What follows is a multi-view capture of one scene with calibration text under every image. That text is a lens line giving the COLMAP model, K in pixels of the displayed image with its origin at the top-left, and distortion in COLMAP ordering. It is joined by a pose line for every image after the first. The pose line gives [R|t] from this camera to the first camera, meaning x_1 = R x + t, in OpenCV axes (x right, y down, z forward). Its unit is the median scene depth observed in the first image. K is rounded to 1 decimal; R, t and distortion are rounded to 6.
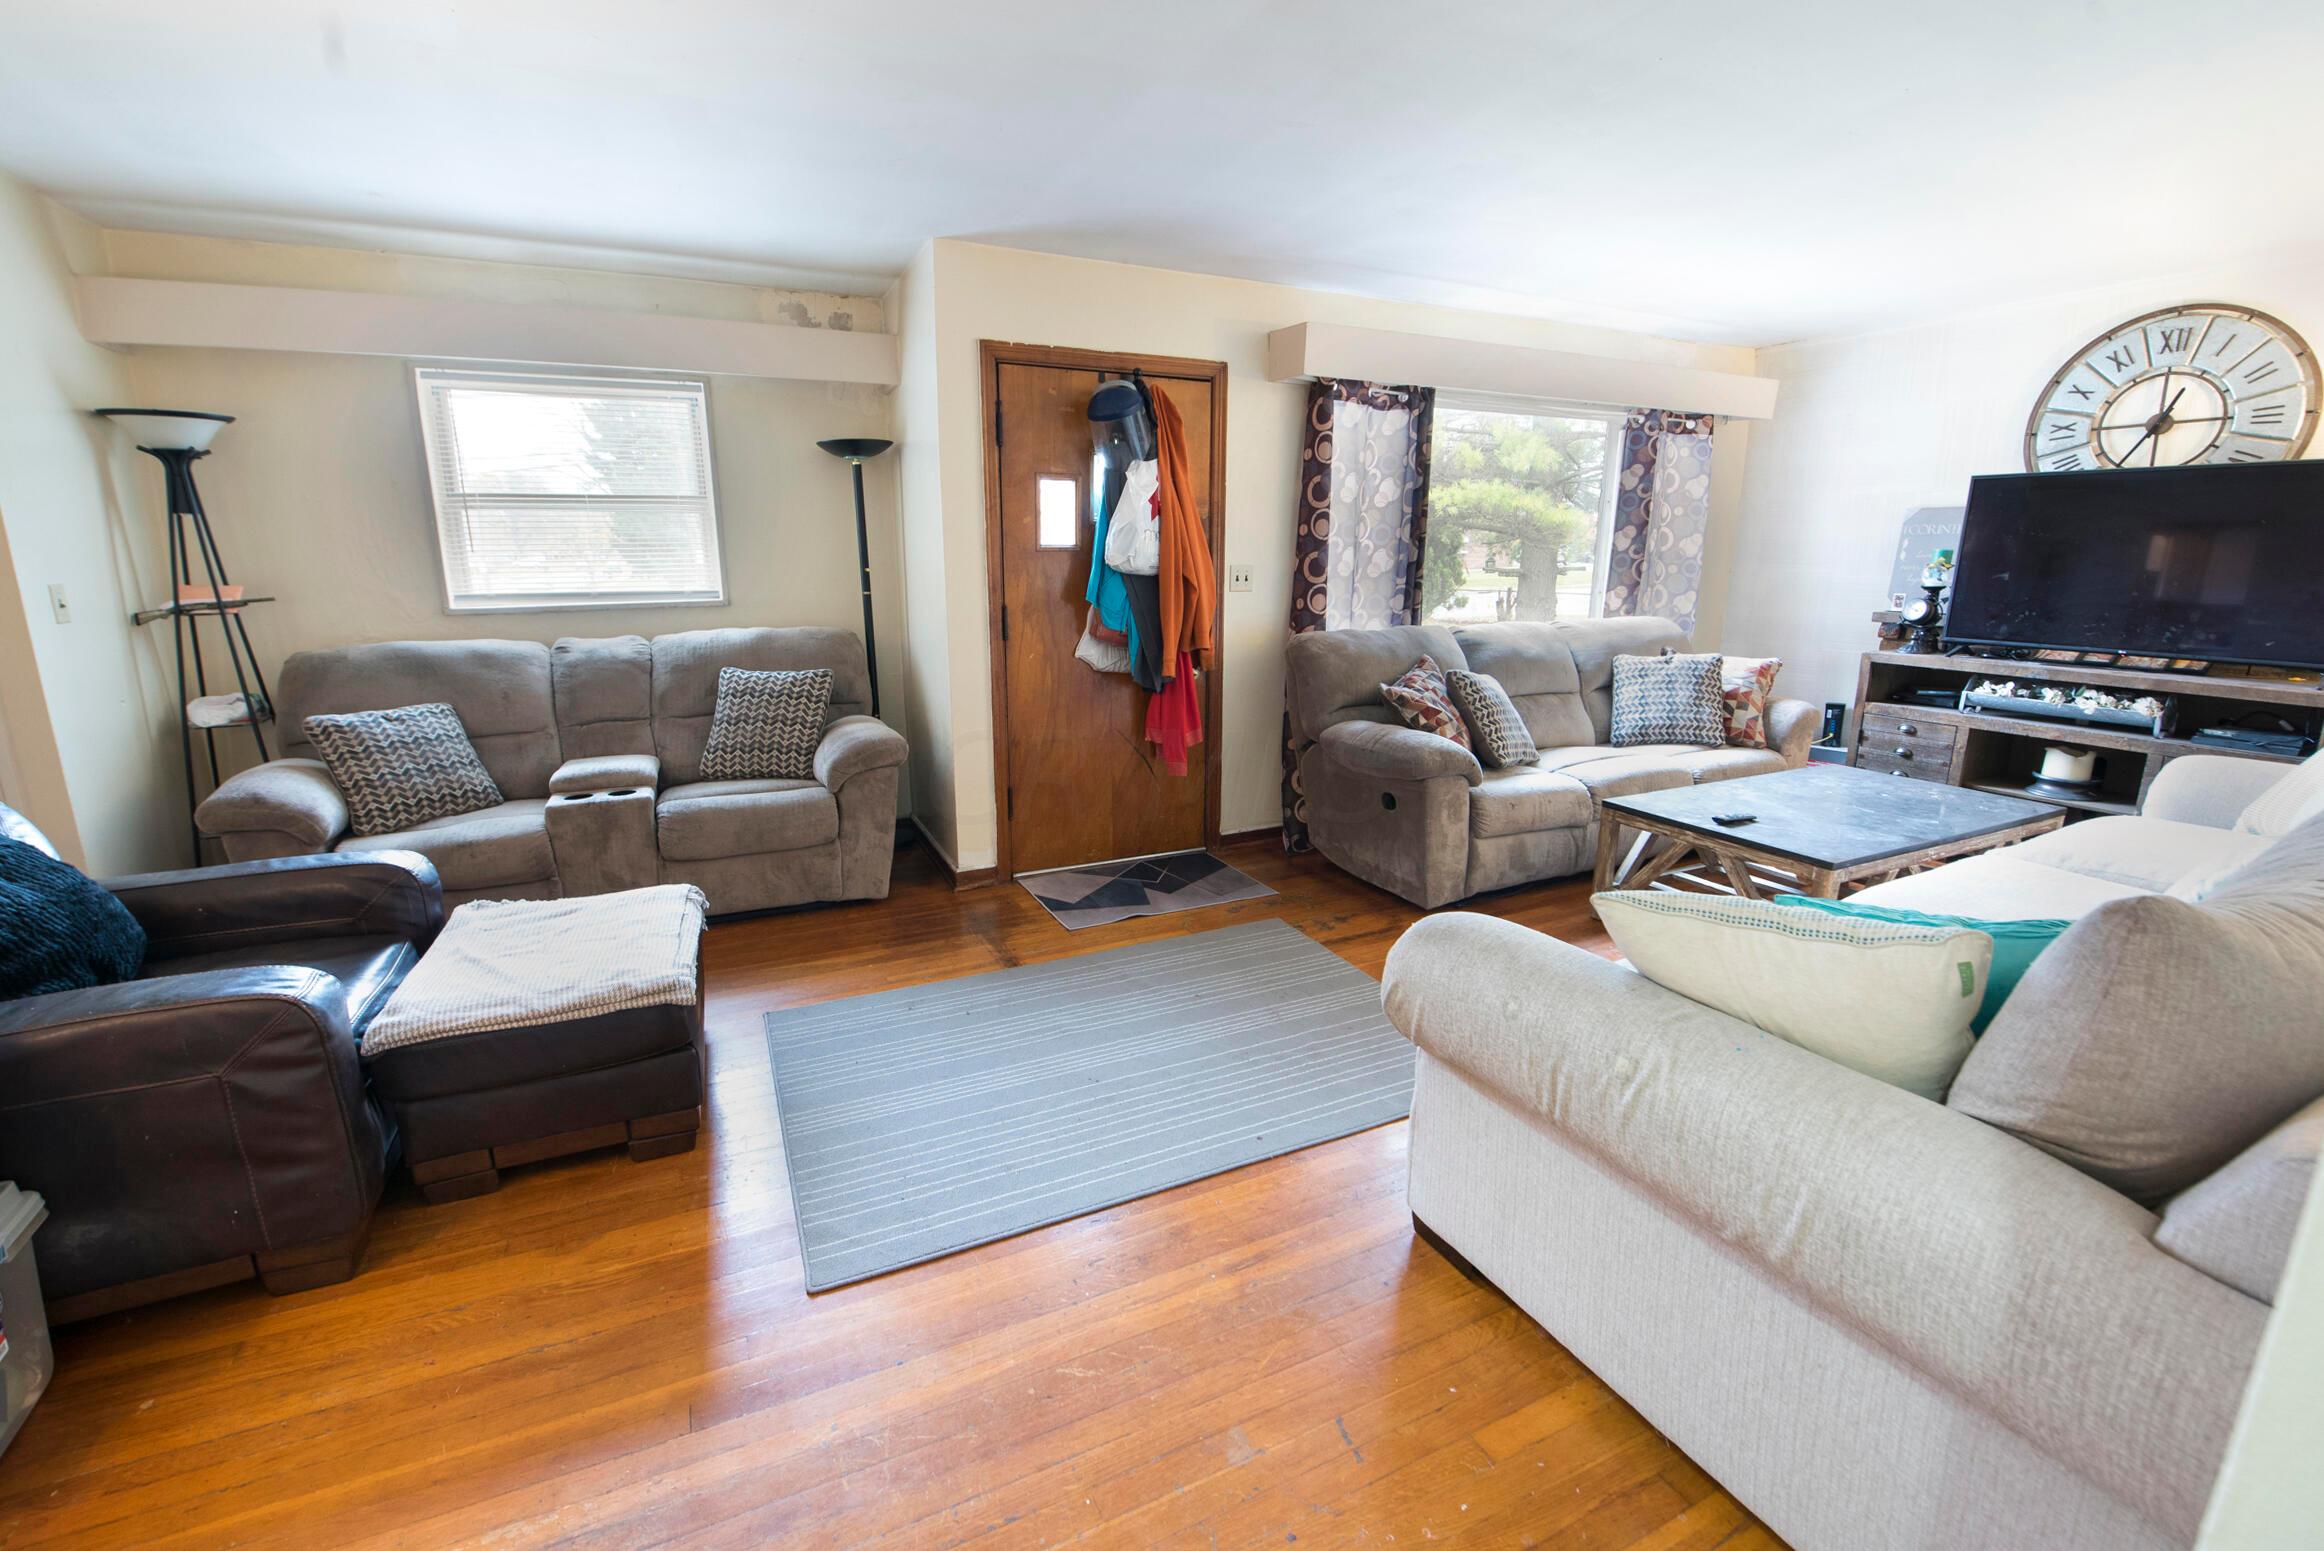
lens RADIAL K [[962.1, 0, 1142.2], [0, 962.1, 762.0], [0, 0, 1]] dist [-0.000886, -0.008101]
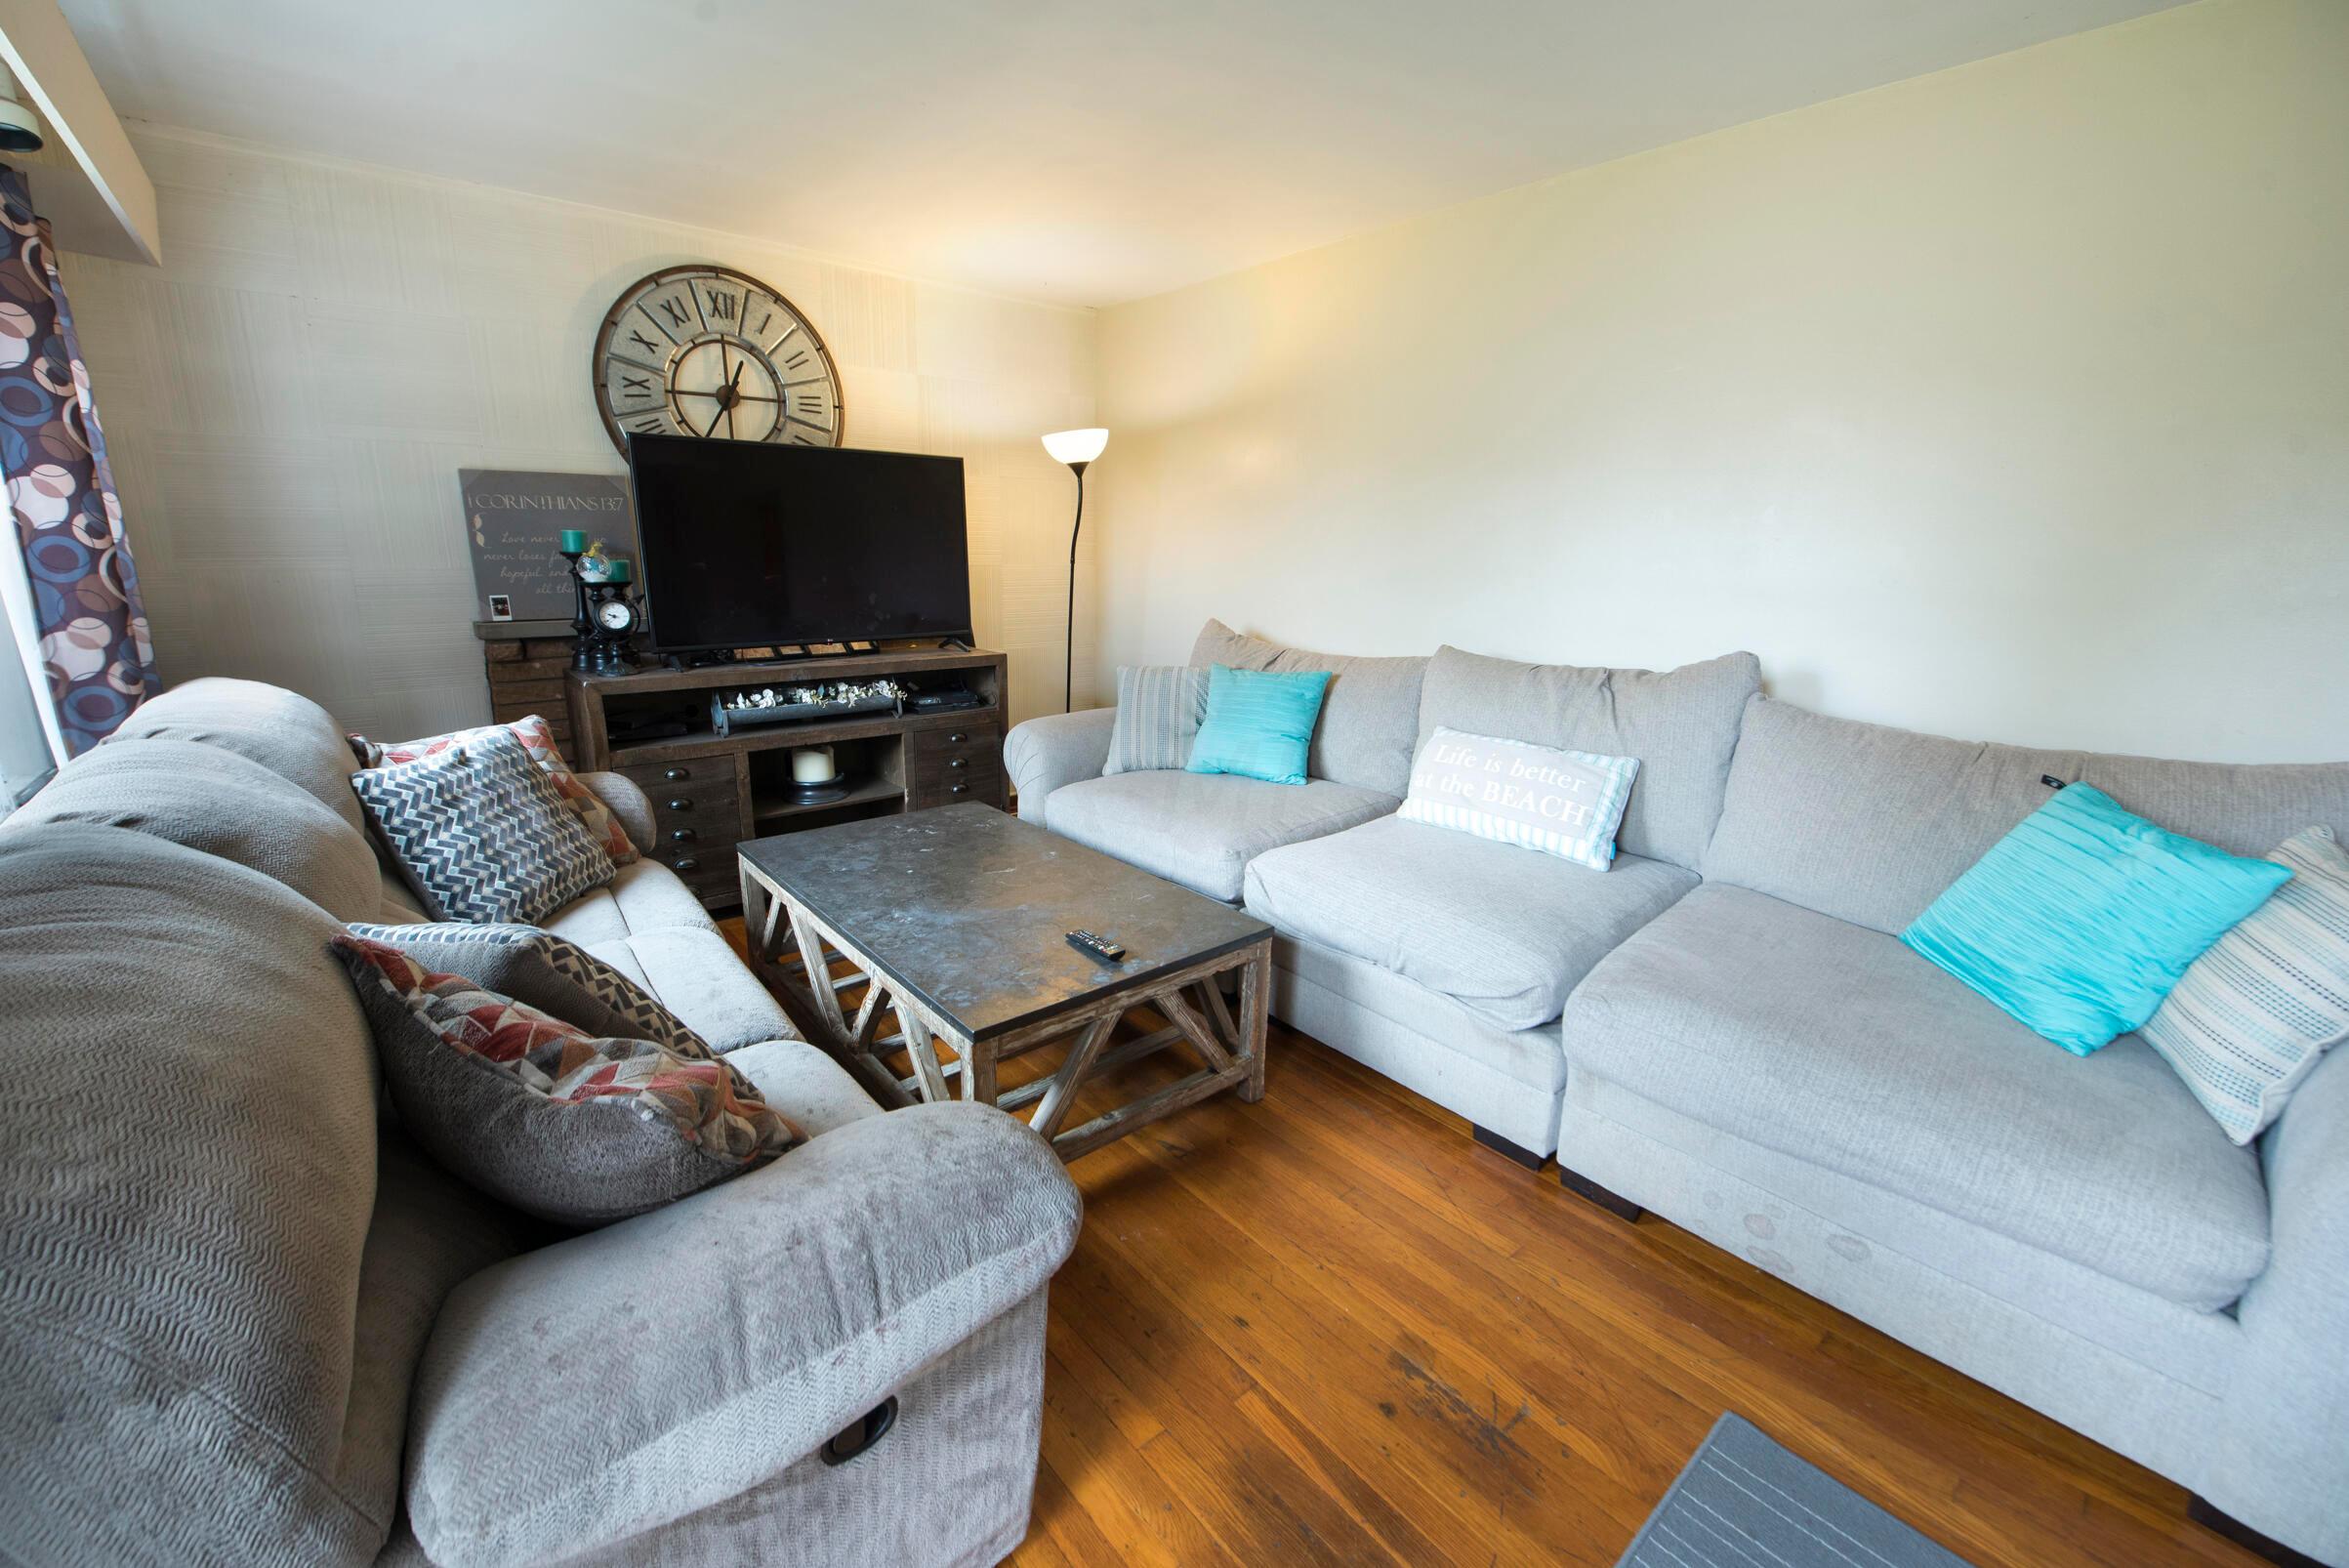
lens RADIAL K [[952.5, 0, 1148.3], [0, 952.5, 775.5], [0, 0, 1]] dist [-0.017746, -0.000291]
pose [[-0.252309, -0.227135, 0.940611, 0.011531], [0.194089, 0.940427, 0.279153, -0.179949], [-0.947982, 0.252995, -0.193194, 0.852641]]
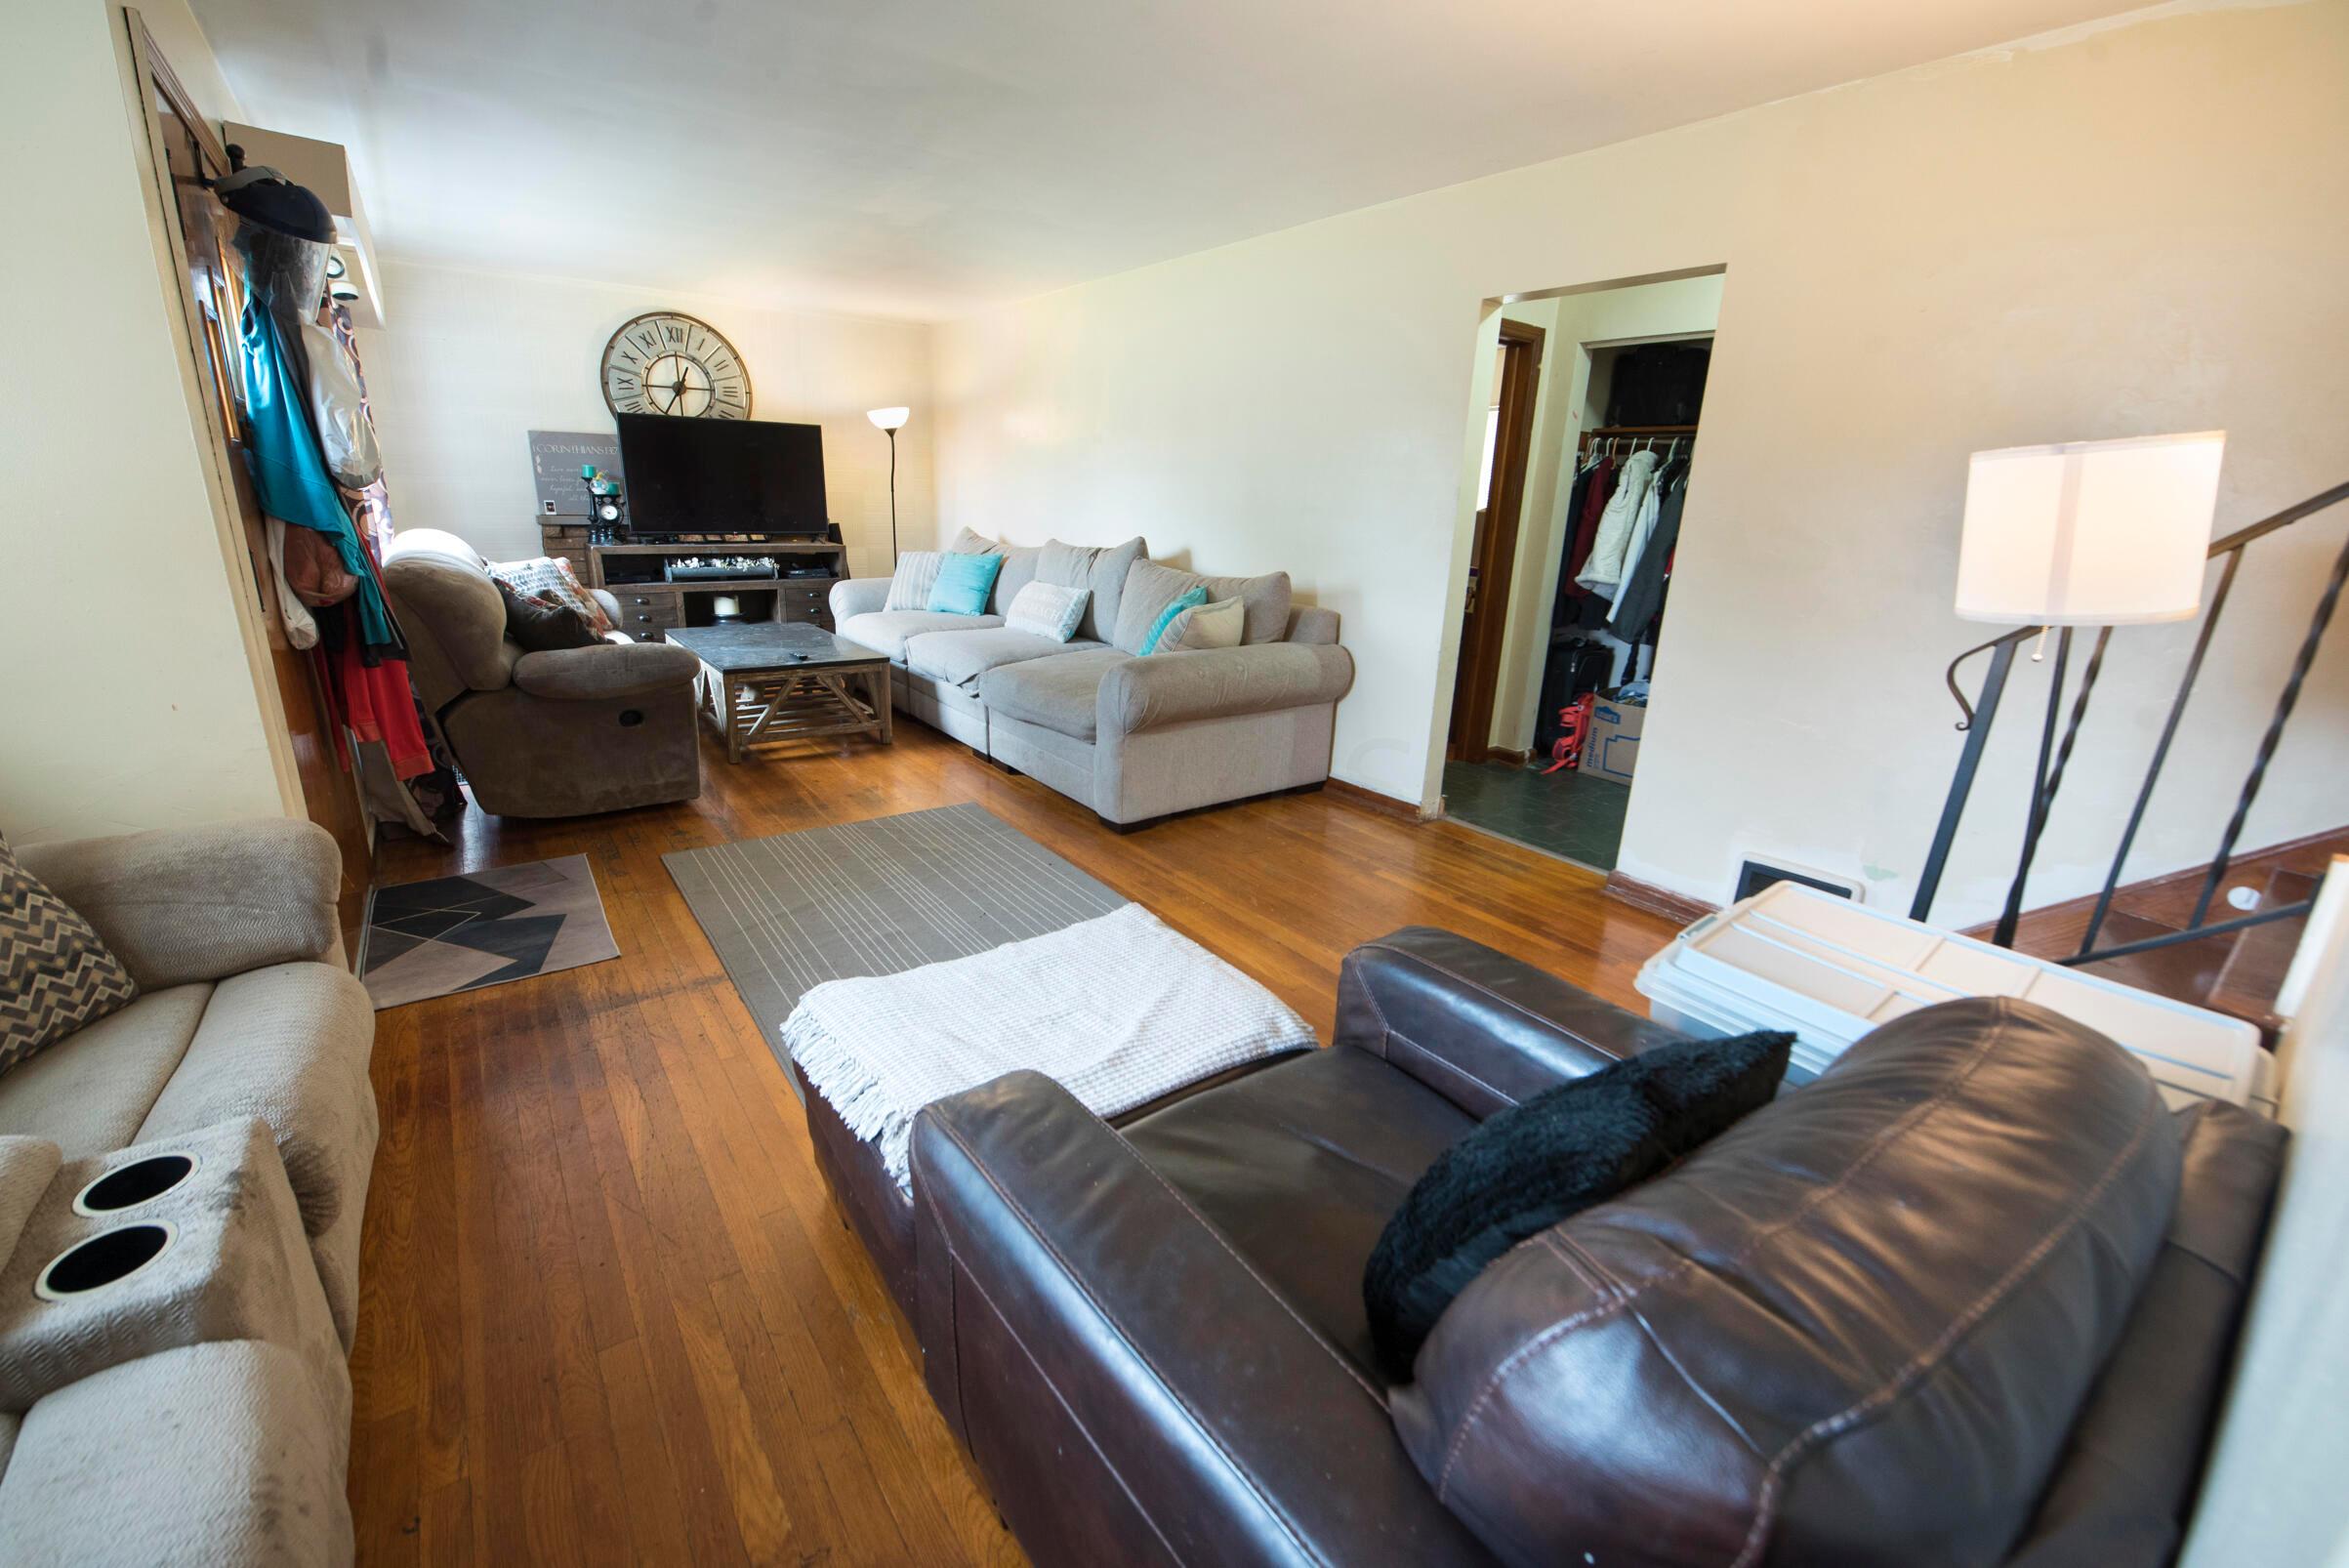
lens RADIAL K [[952.5, 0, 1148.3], [0, 952.5, 775.5], [0, 0, 1]] dist [-0.017746, -0.000291]
pose [[-0.193728, -0.286687, 0.938233, -0.736997], [0.176177, 0.930637, 0.320743, -0.116332], [-0.965107, 0.227432, -0.129783, 0.572567]]
